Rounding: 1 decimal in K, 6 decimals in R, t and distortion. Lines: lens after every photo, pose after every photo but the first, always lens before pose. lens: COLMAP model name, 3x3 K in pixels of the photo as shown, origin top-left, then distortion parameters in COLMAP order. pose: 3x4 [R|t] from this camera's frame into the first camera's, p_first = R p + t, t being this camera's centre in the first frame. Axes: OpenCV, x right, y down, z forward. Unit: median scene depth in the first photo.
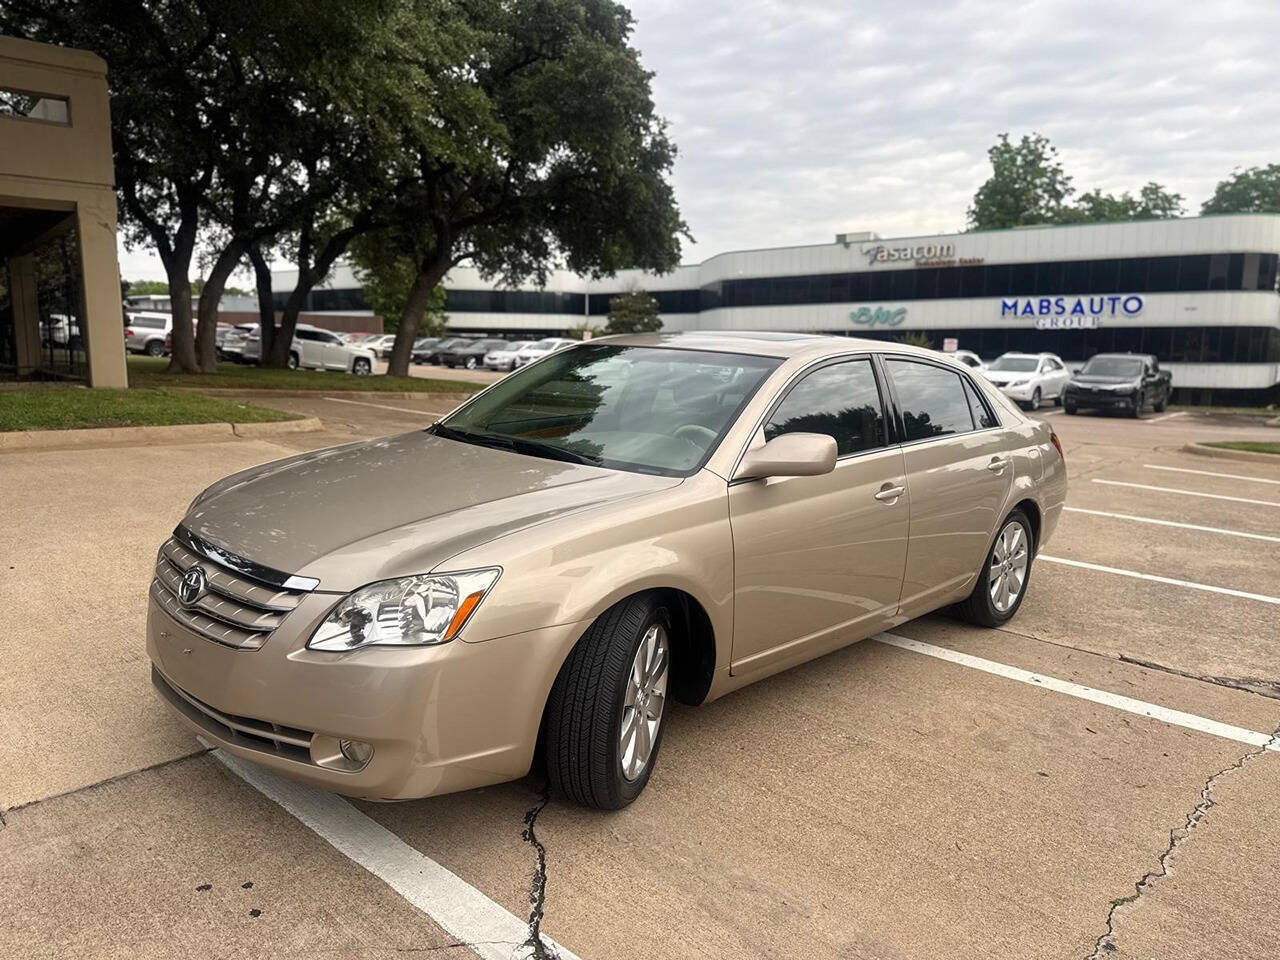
lens RADIAL K [[901.7, 0, 642.1], [0, 901.7, 483.9], [0, 0, 1]] dist [0.028761, -0.032350]
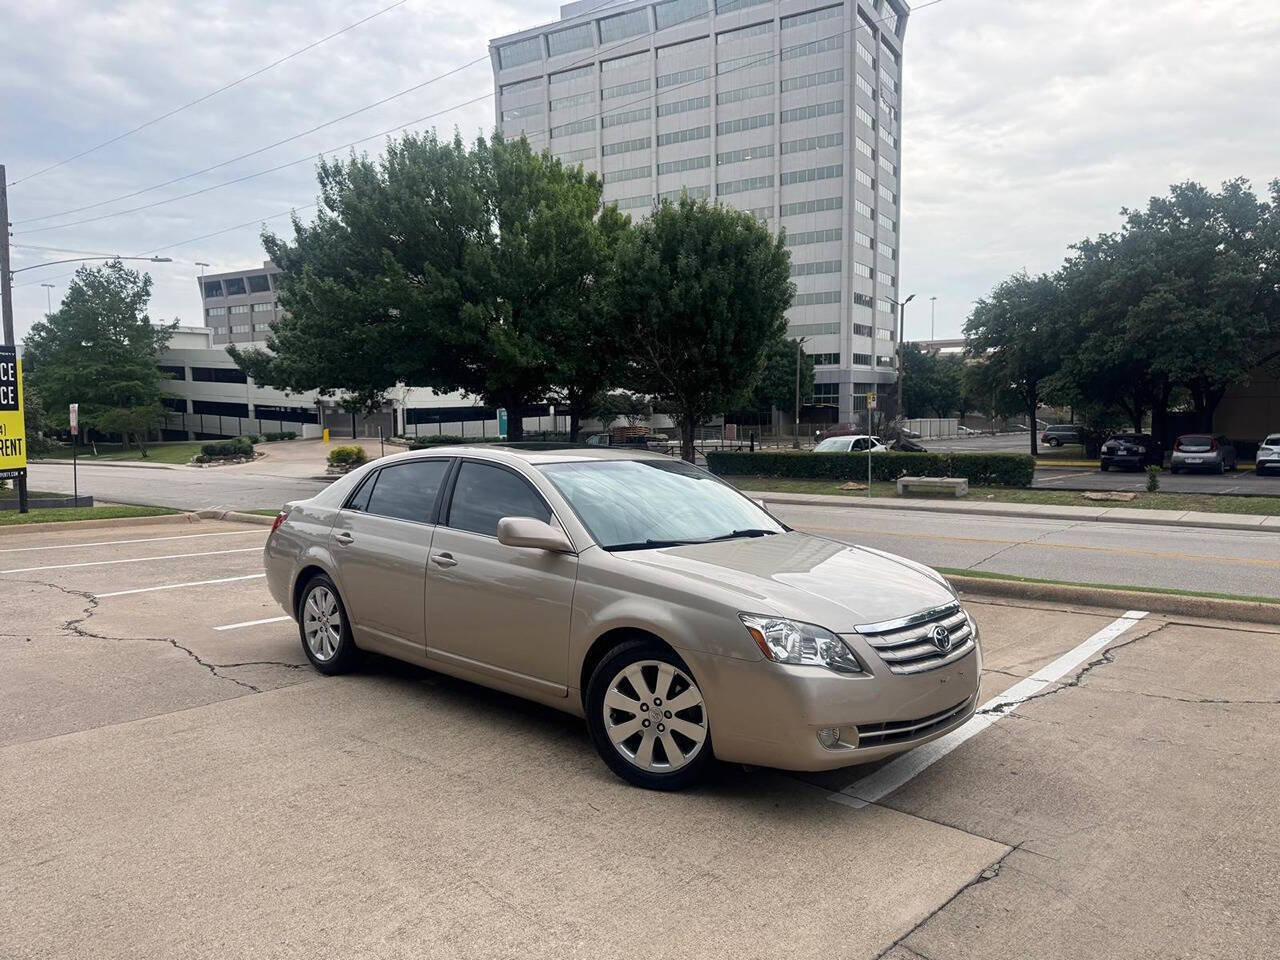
lens RADIAL K [[890.1, 0, 644.1], [0, 890.1, 485.6], [0, 0, 1]] dist [0.042310, -0.046830]
pose [[-0.011346, -0.097942, 0.995127, -0.110264], [0.157081, 0.982661, 0.098506, -0.020432], [-0.987521, 0.157433, 0.004236, 0.081997]]
